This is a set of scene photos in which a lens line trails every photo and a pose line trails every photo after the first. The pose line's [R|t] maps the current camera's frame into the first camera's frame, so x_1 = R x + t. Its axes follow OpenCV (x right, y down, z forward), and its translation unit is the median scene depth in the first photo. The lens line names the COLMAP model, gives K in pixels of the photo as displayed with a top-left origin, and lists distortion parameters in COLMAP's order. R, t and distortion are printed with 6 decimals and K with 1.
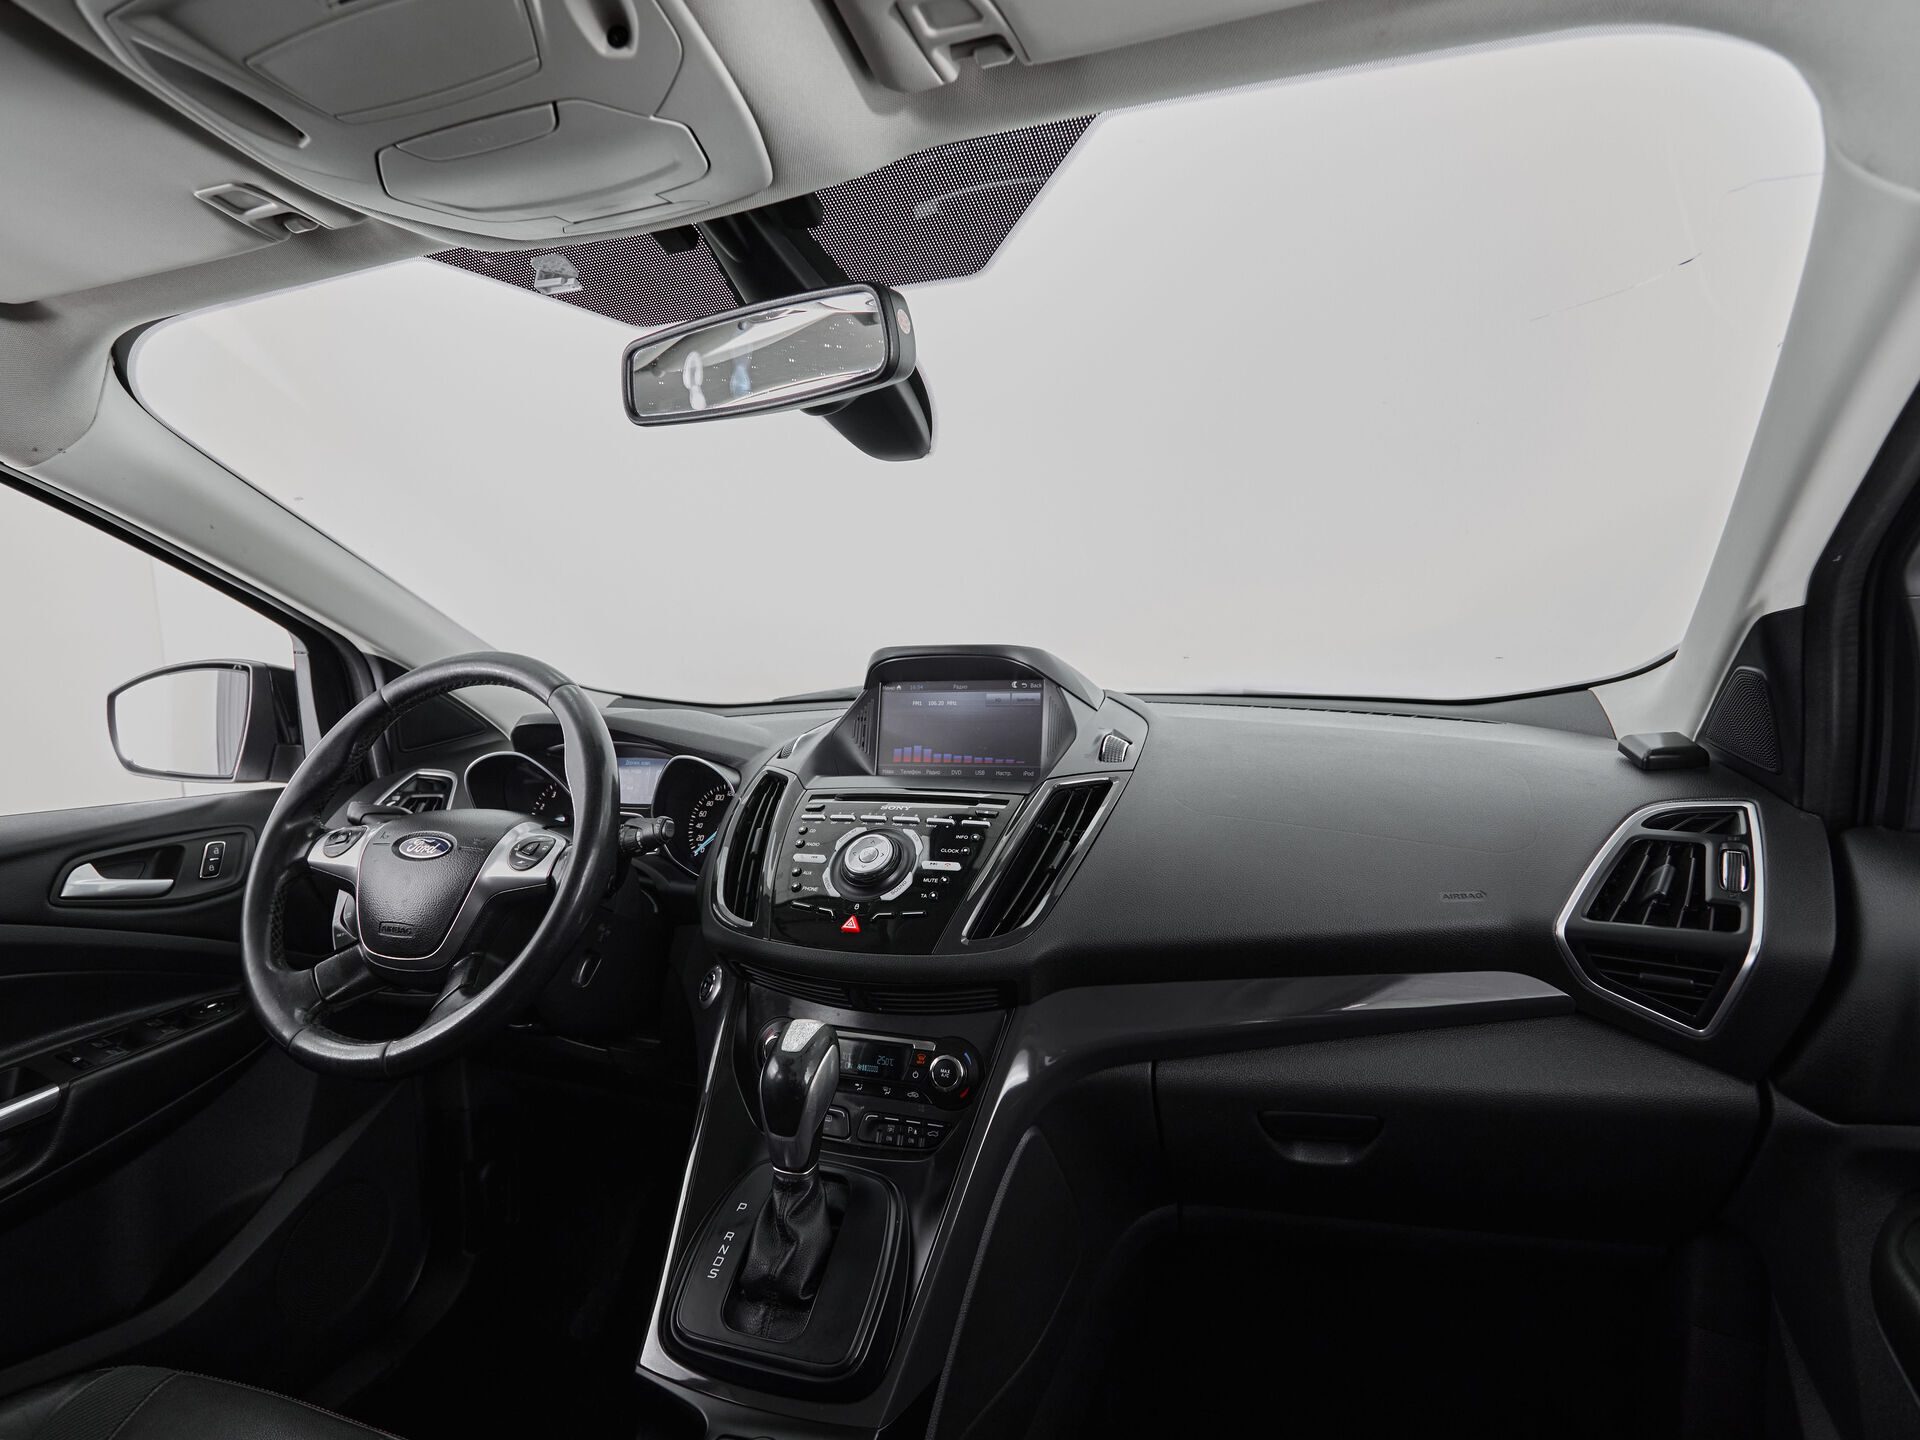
lens RADIAL K [[998.9, 0, 962.0], [0, 998.9, 746.7], [0, 0, 1]] dist [-0.008461, 0.005801]
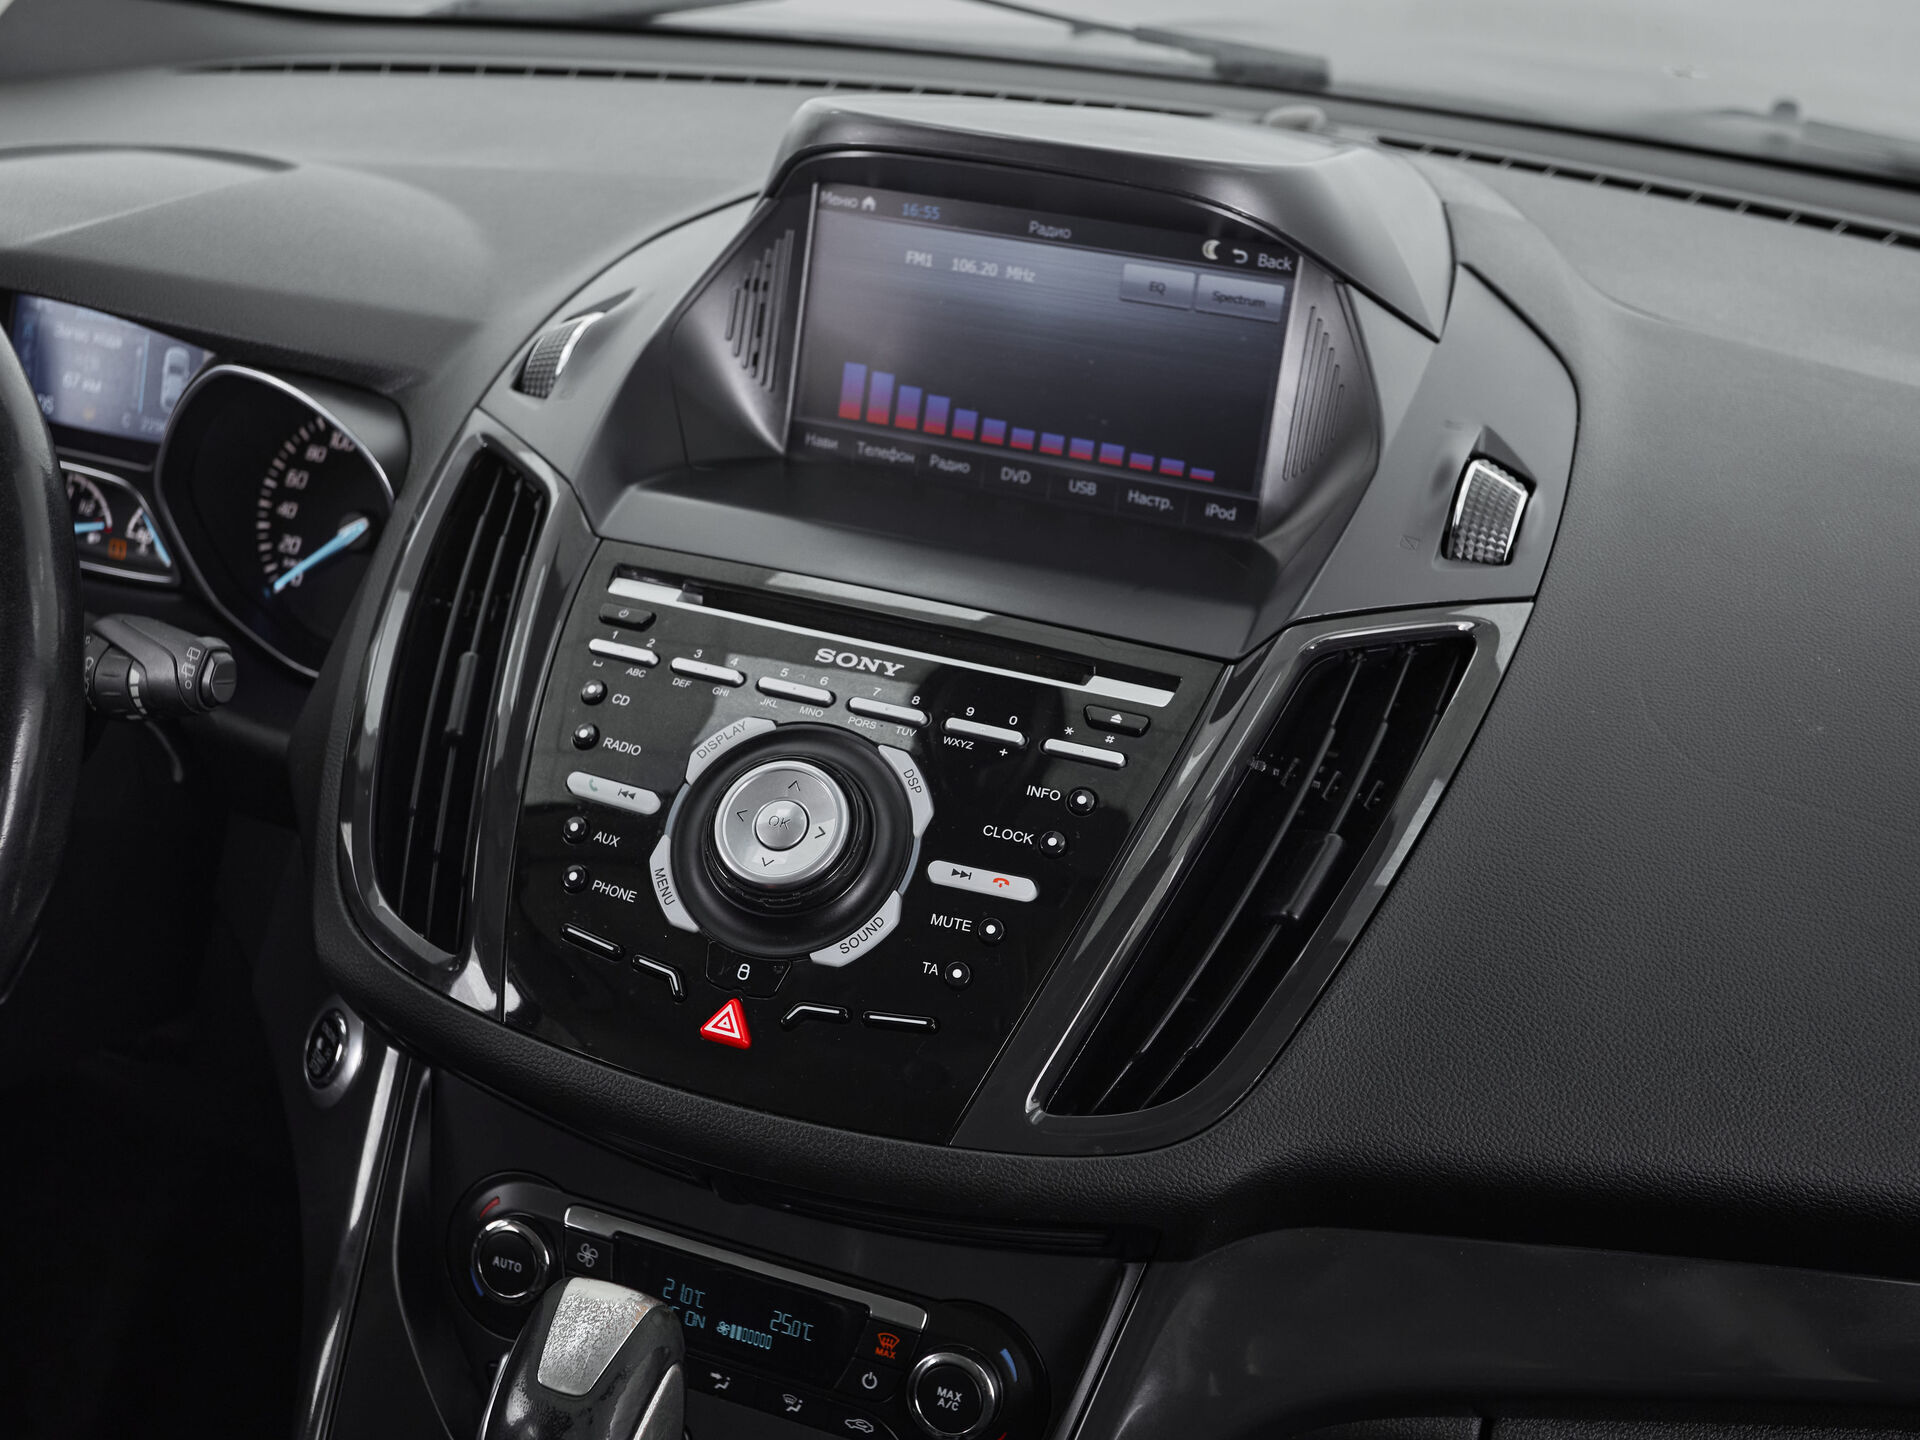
lens RADIAL K [[2424.7, 0, 875.8], [0, 2424.7, 738.6], [0, 0, 1]] dist [0.020635, 0.000000]
pose [[0.996906, 0.077057, 0.015503, -0.070944], [-0.077538, 0.931771, 0.354670, -0.219170], [0.012884, -0.354774, 0.934863, 0.181603]]
